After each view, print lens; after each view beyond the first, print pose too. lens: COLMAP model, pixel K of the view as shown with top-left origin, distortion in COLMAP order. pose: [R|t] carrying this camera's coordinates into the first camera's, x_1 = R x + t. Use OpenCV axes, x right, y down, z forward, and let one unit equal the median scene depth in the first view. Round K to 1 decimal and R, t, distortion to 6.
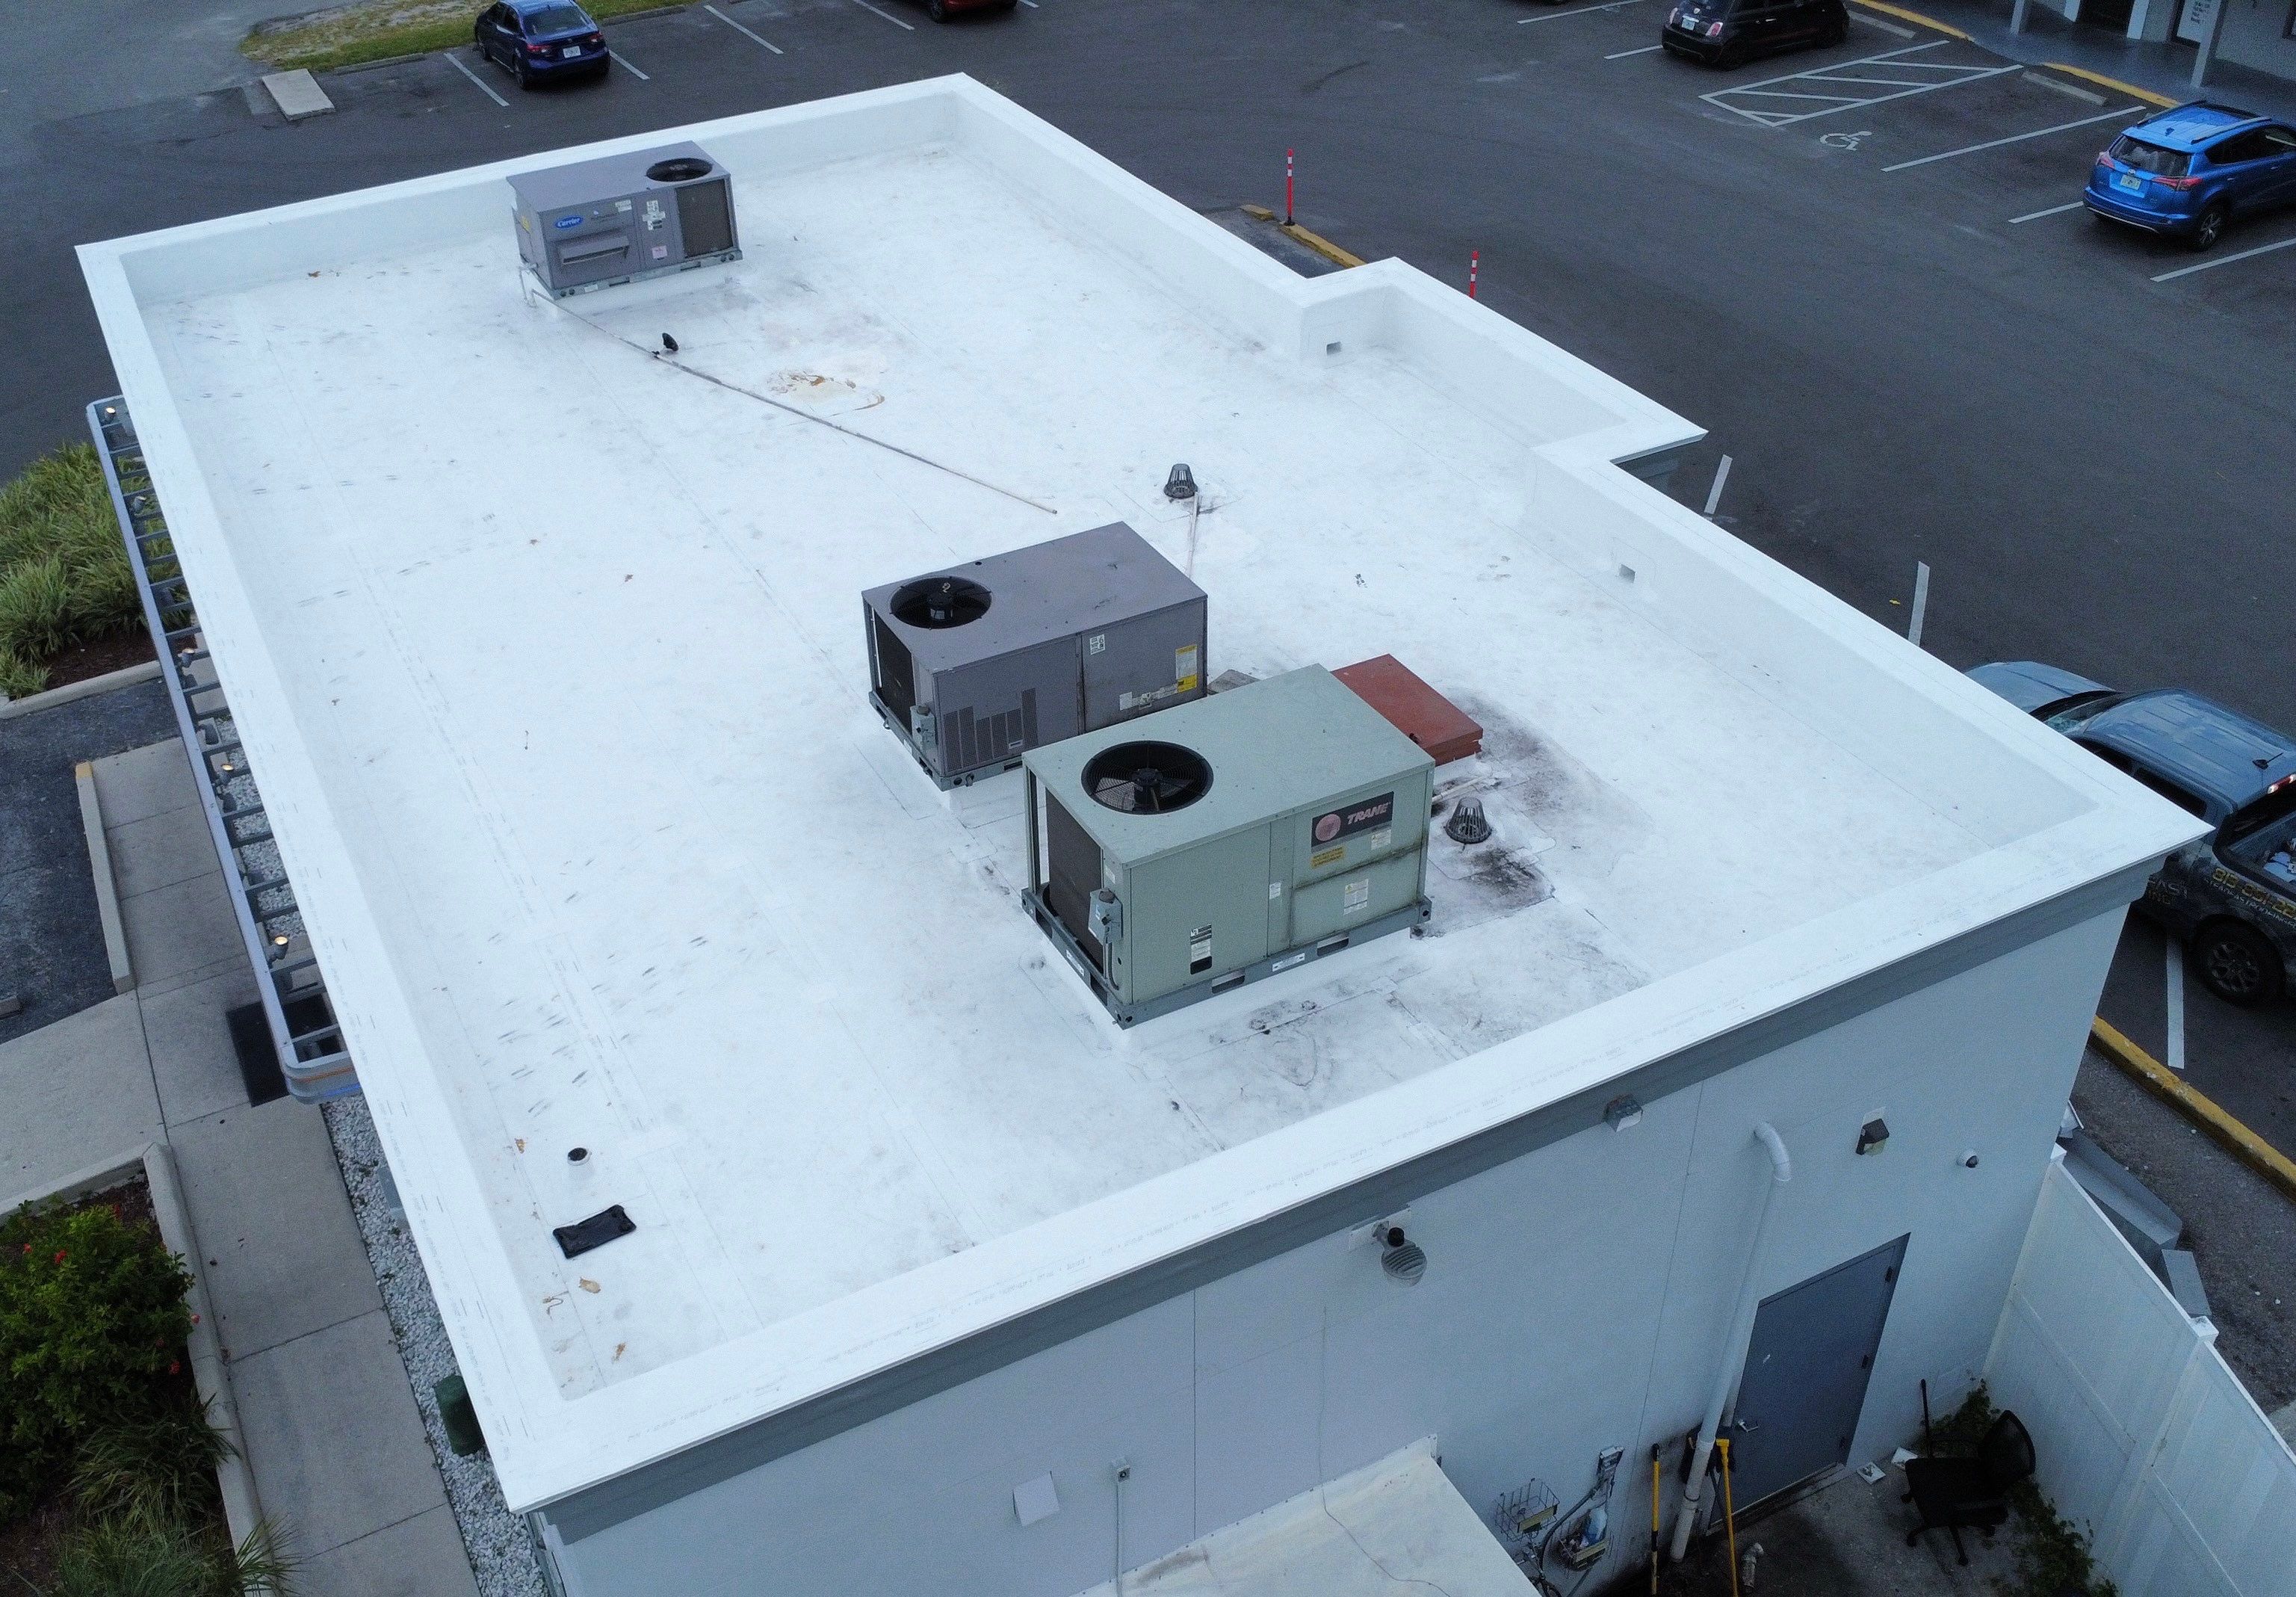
lens RADIAL K [[2163.2, 0, 1017.4], [0, 2163.2, 836.5], [0, 0, 1]] dist [-0.019912, -0.009768]
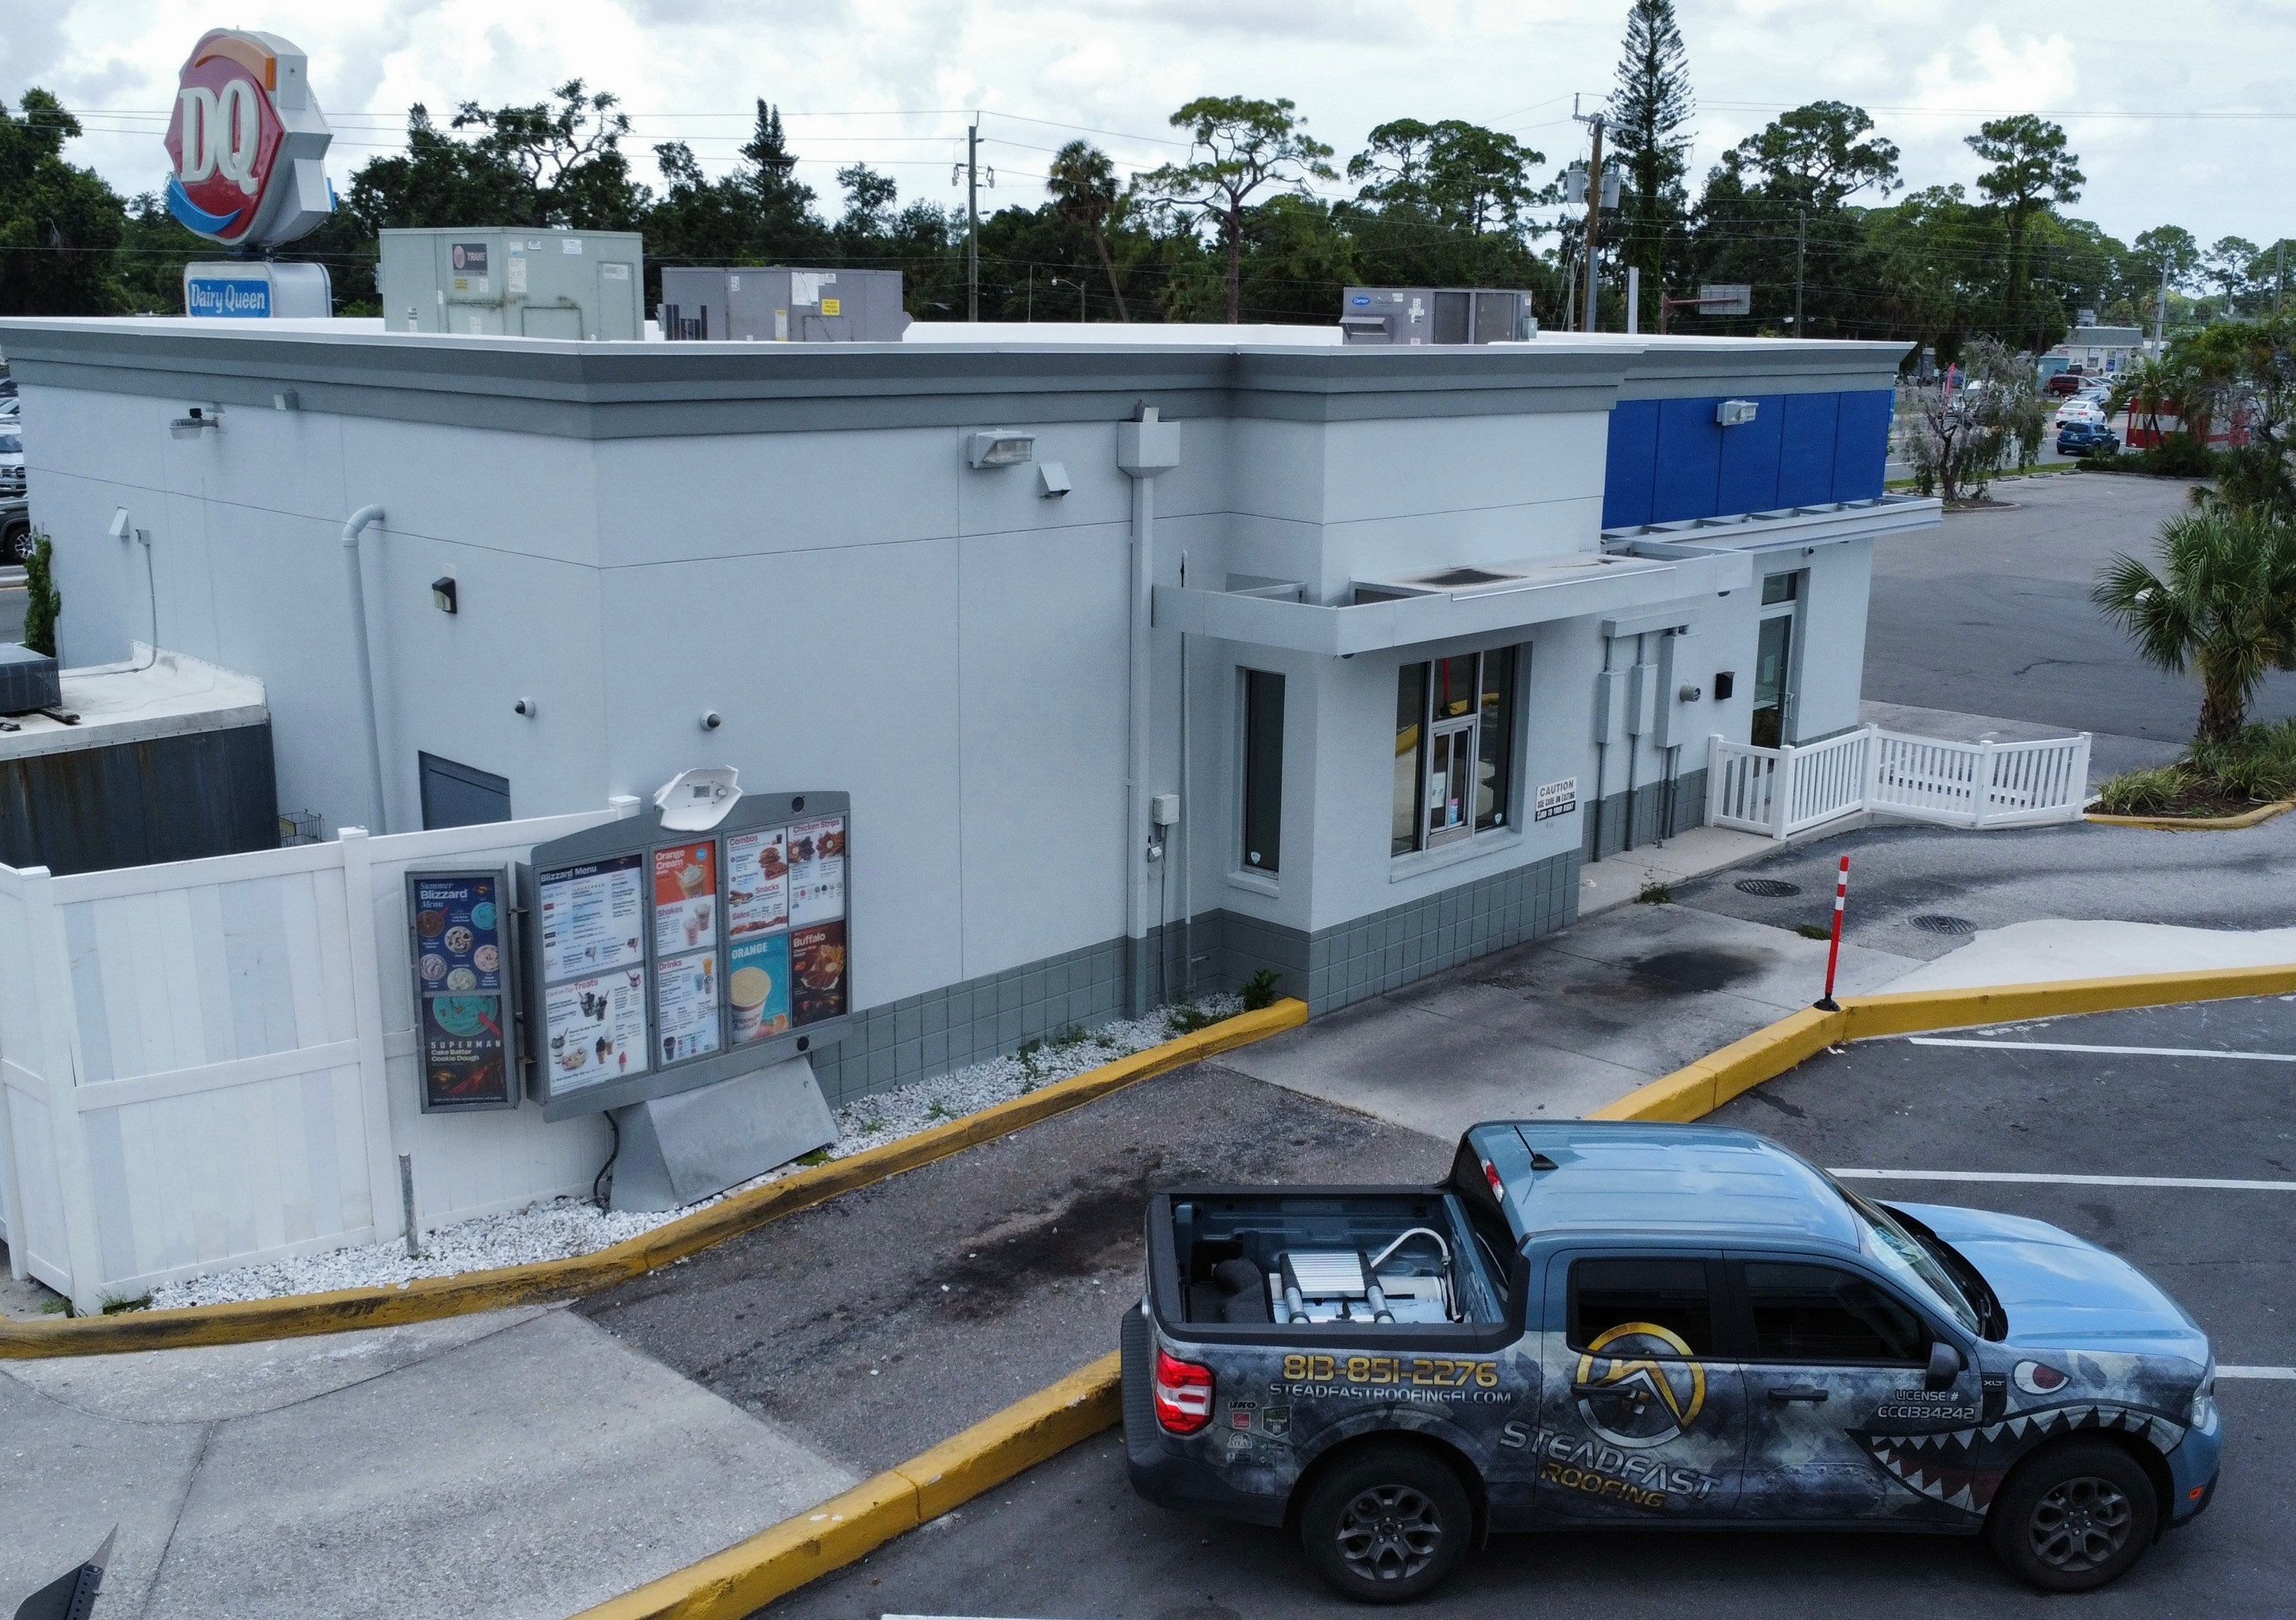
lens RADIAL K [[2098.8, 0, 1203.1], [0, 2098.8, 809.8], [0, 0, 1]] dist [-0.017477, -0.001385]
pose [[0.363414, 0.270830, -0.891393, 1.075649], [-0.575821, 0.817463, 0.013611, -0.004946], [0.732367, 0.508336, 0.453027, 0.607475]]
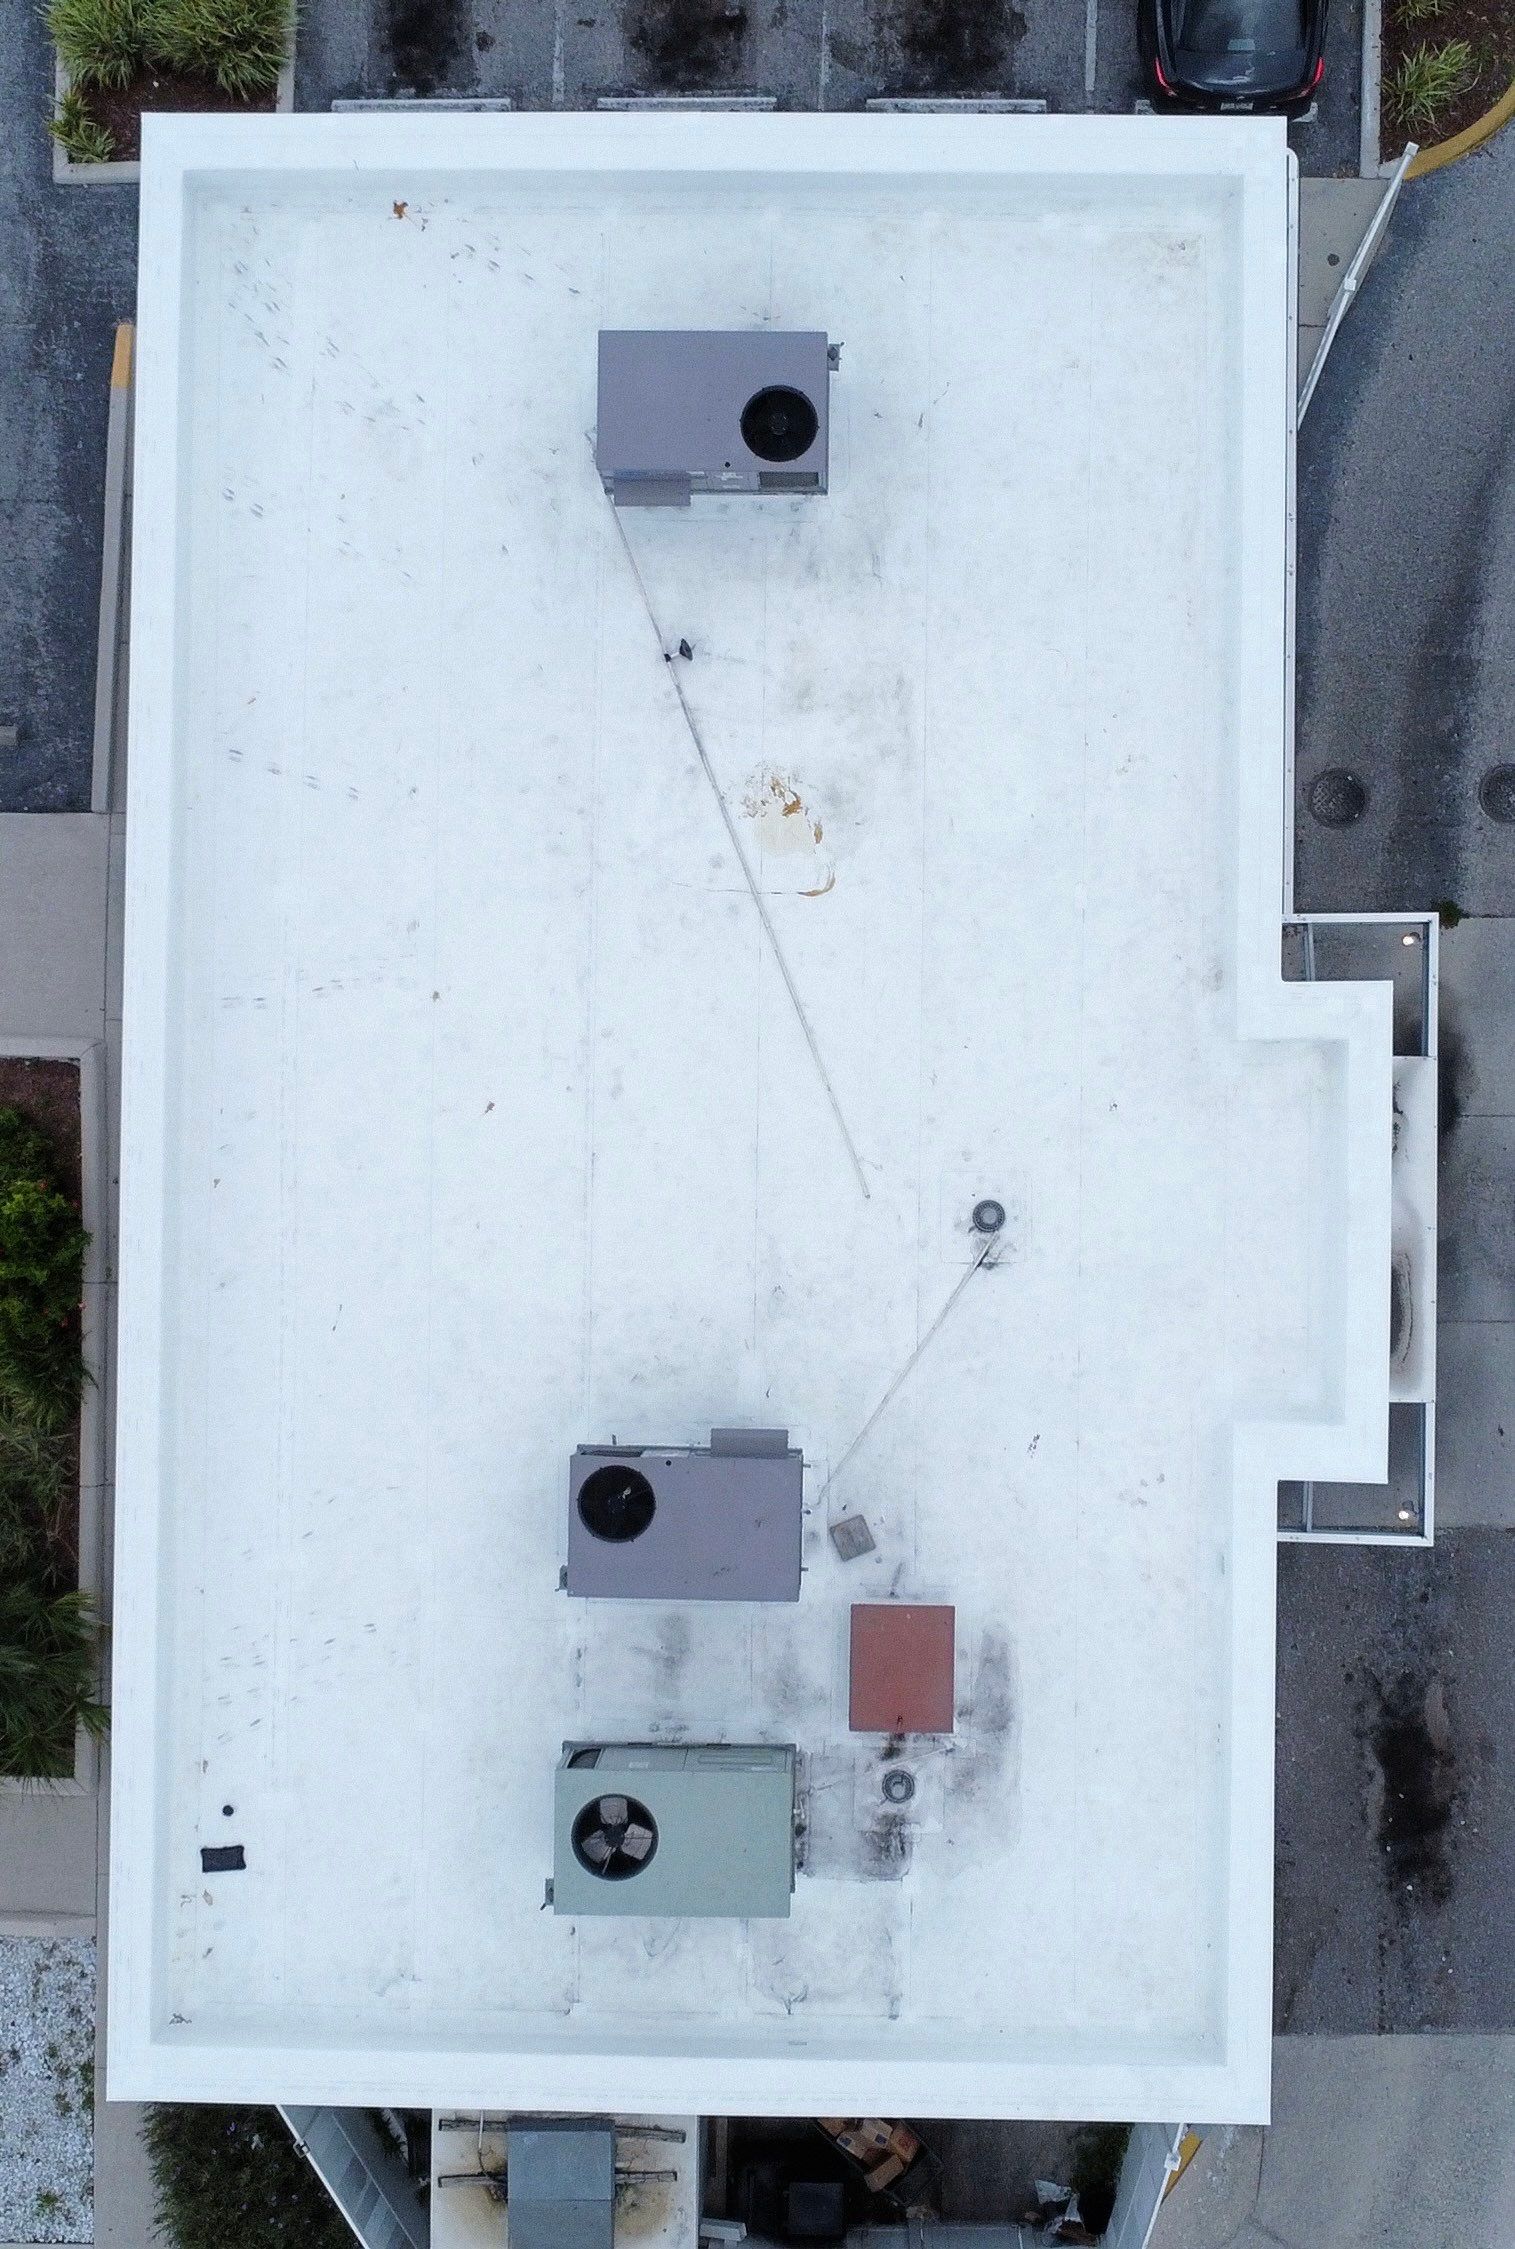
lens RADIAL K [[2886.6, 0, 786.9], [0, 2886.6, 1117.2], [0, 0, 1]] dist [-0.027544, 0.020613]
pose [[0.895143, 0.445267, 0.021350, -0.066039], [-0.279410, 0.523105, 0.805166, -1.291726], [0.347346, -0.726704, 0.592665, 0.143320]]
